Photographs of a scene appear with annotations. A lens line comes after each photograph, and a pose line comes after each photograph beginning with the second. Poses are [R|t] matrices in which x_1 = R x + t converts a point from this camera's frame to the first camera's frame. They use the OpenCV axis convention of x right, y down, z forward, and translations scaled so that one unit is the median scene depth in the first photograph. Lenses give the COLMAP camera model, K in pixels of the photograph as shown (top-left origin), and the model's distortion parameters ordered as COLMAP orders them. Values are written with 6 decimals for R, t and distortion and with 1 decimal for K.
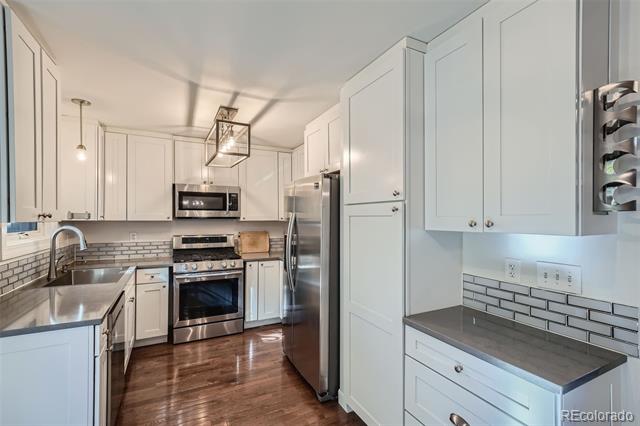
lens RADIAL K [[289.2, 0, 321.6], [0, 289.2, 216.9], [0, 0, 1]] dist [0.001644, 0.000312]
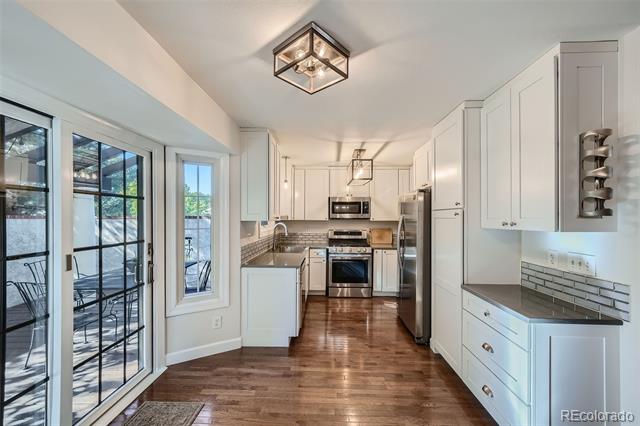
lens RADIAL K [[254.7, 0, 320.9], [0, 254.7, 213.8], [0, 0, 1]] dist [-0.000250, -0.000020]
pose [[0.874373, -0.004389, -0.485235, 0.169538], [-0.003024, 0.999890, -0.014493, -0.002783], [0.485246, 0.014139, 0.874263, -0.326539]]
